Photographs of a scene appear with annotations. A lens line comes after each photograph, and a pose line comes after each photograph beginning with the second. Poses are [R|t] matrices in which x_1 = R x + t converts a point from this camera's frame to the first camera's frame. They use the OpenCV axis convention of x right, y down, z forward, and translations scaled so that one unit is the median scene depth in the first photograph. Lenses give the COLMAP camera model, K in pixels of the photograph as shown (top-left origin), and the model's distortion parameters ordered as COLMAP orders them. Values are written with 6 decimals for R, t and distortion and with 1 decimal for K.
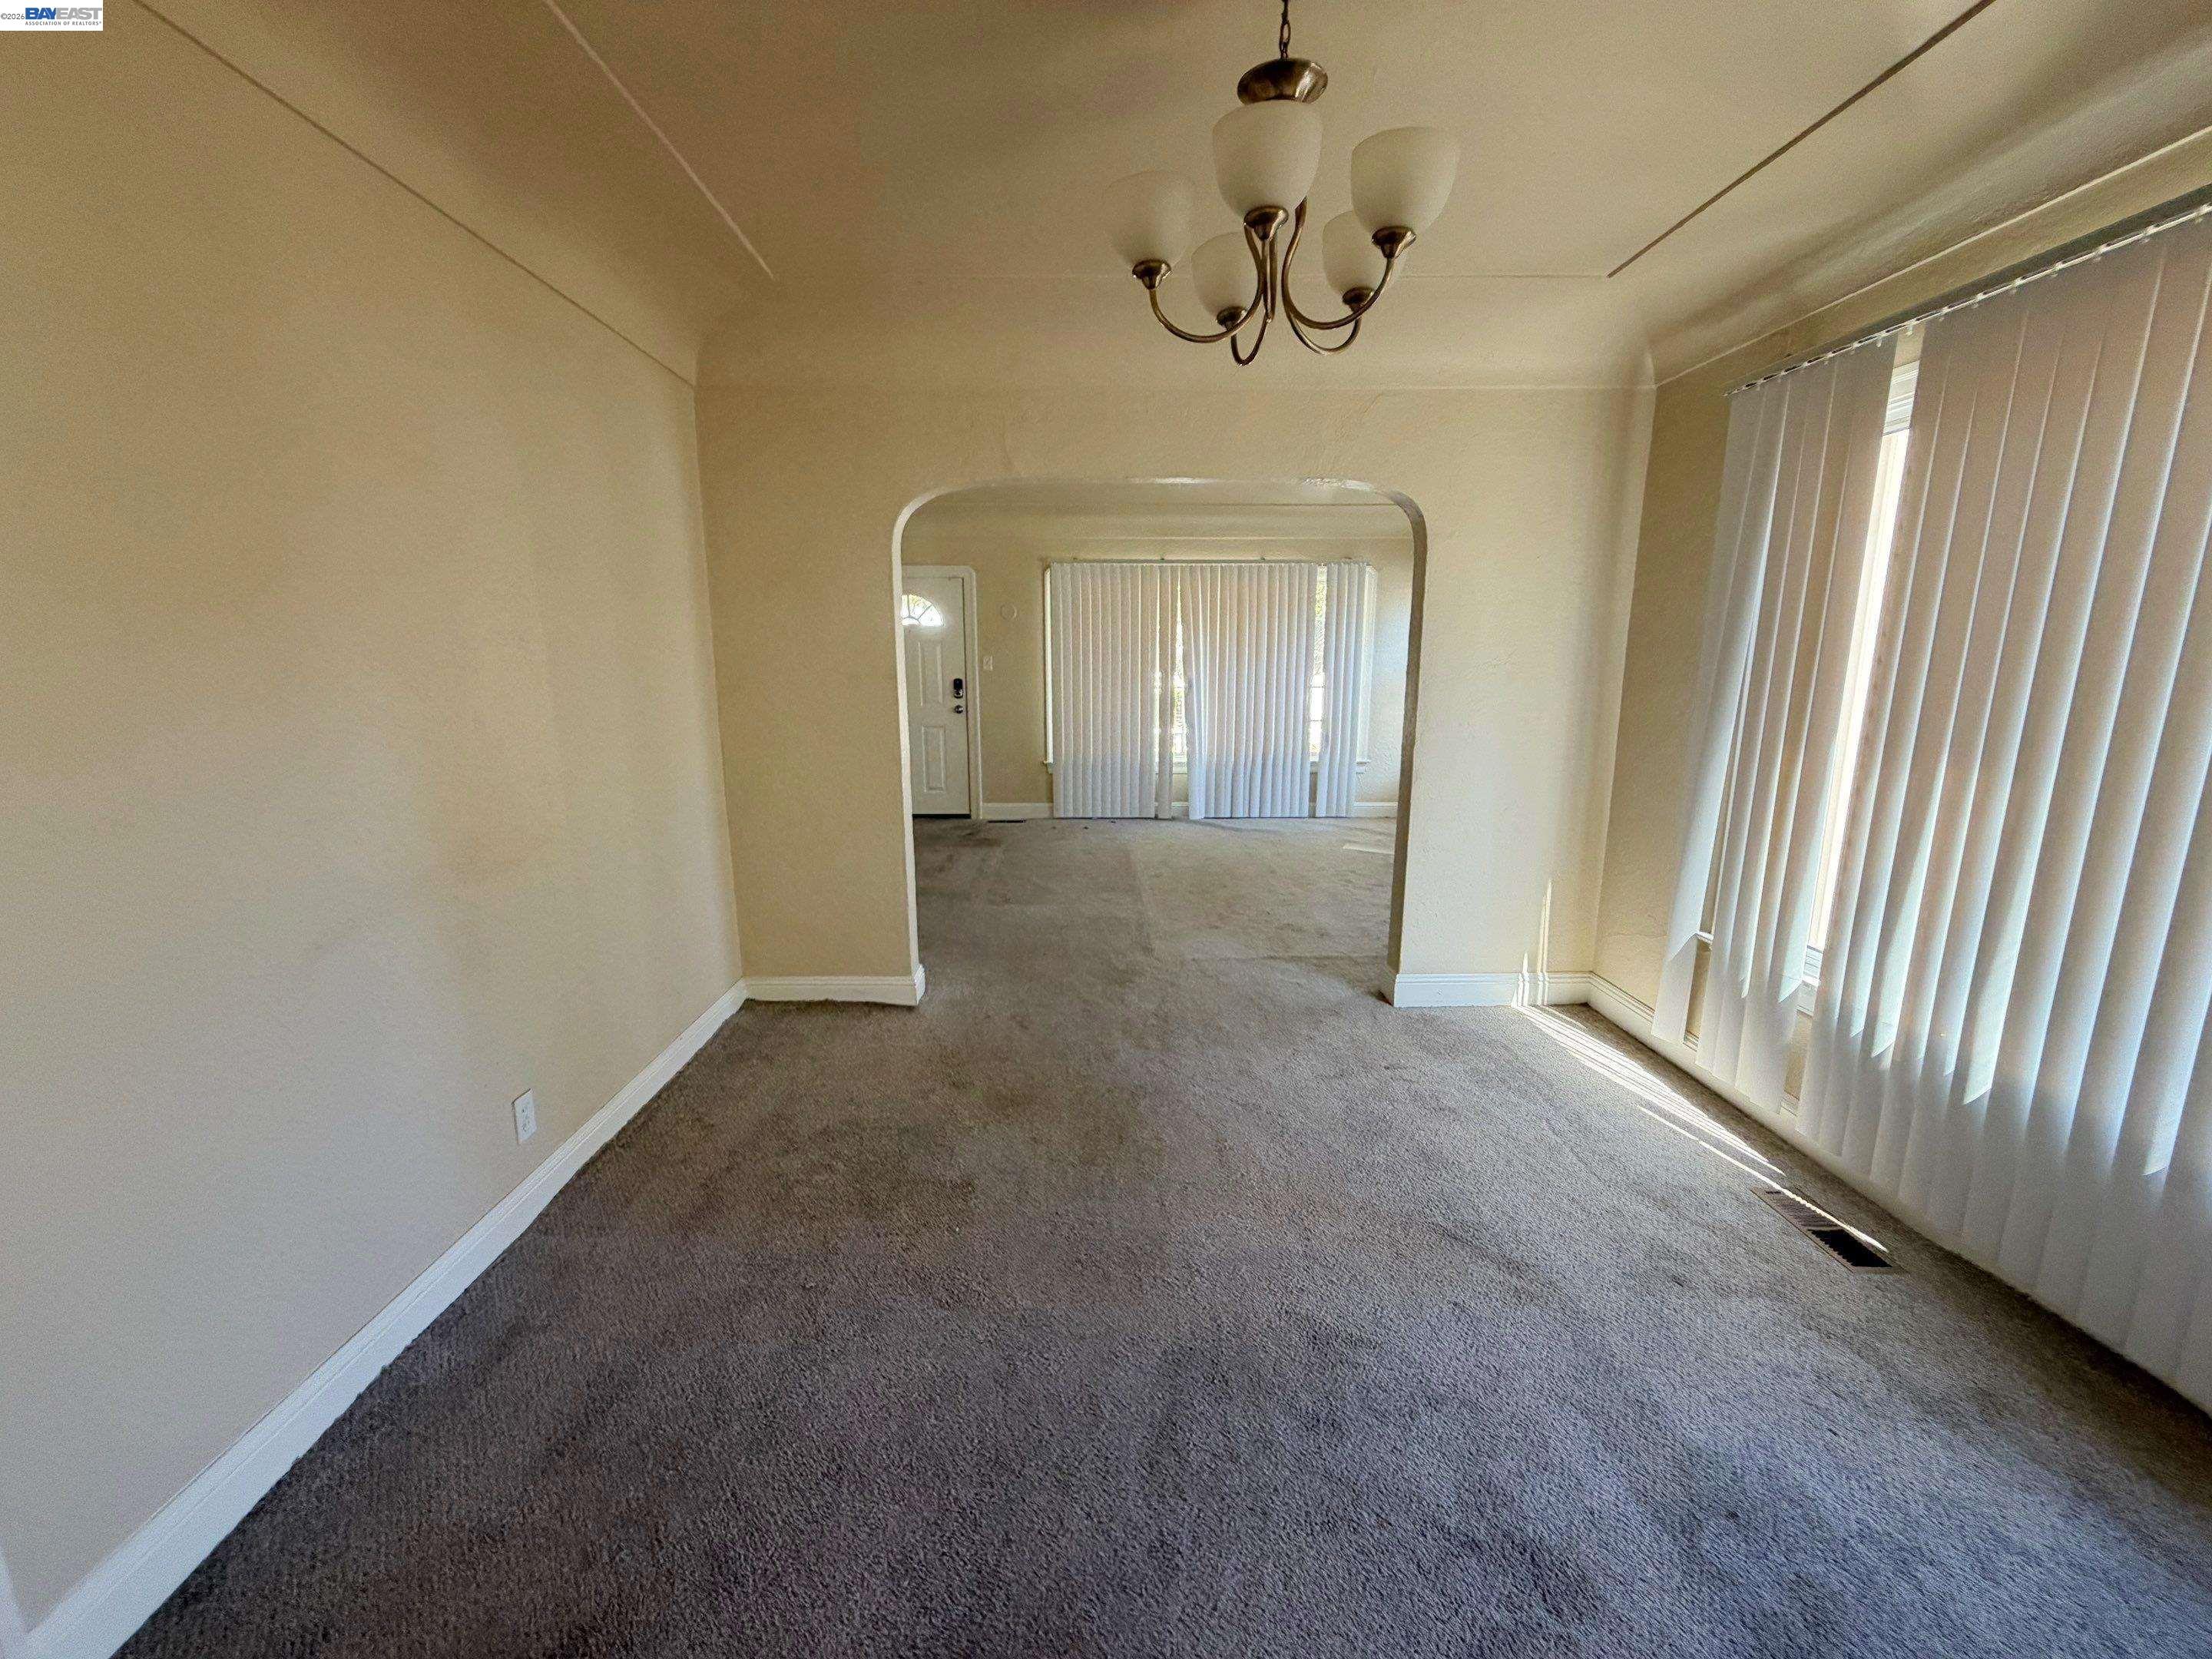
lens RADIAL K [[880.9, 0, 1106.4], [0, 880.9, 834.9], [0, 0, 1]] dist [0.000079, -0.000091]
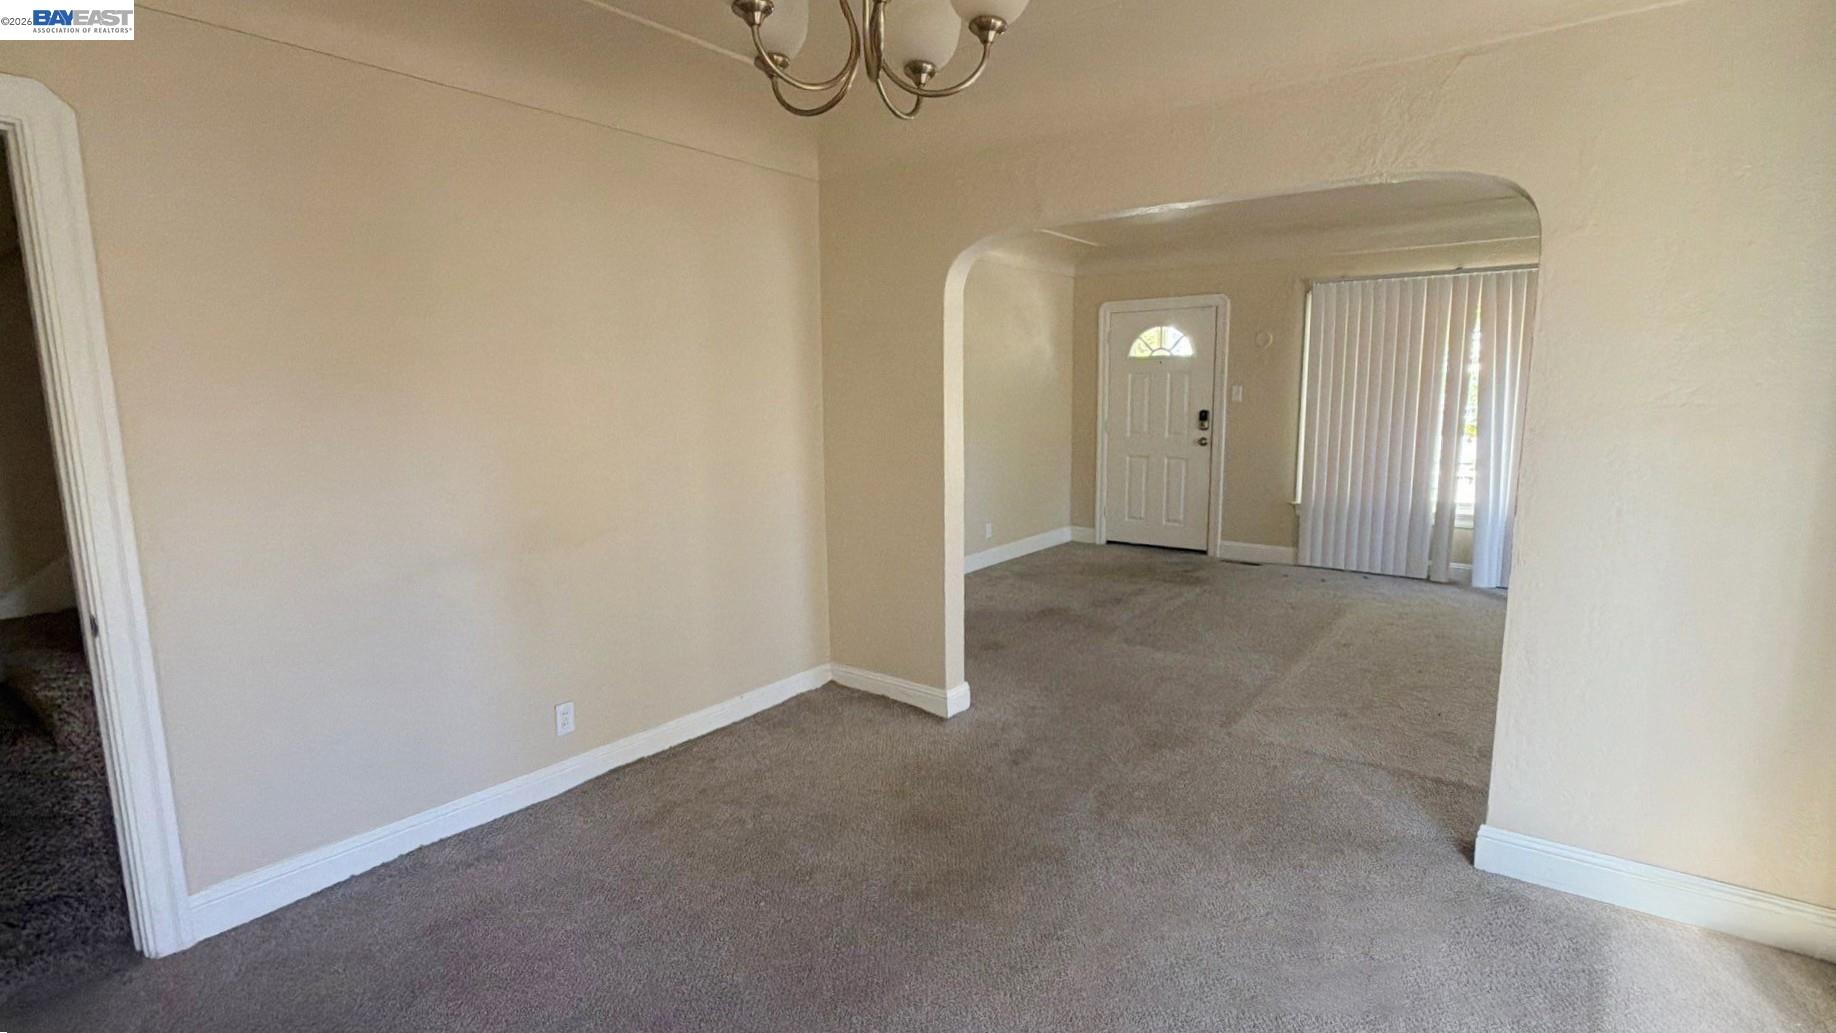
lens RADIAL K [[877.8, 0, 918.0], [0, 877.8, 516.5], [0, 0, 1]] dist [0.002156, 0.000066]
pose [[0.784496, 0.084452, -0.614356, 0.335547], [-0.113216, 0.993538, -0.007994, -0.031819], [0.609711, 0.075826, 0.788988, 0.101780]]
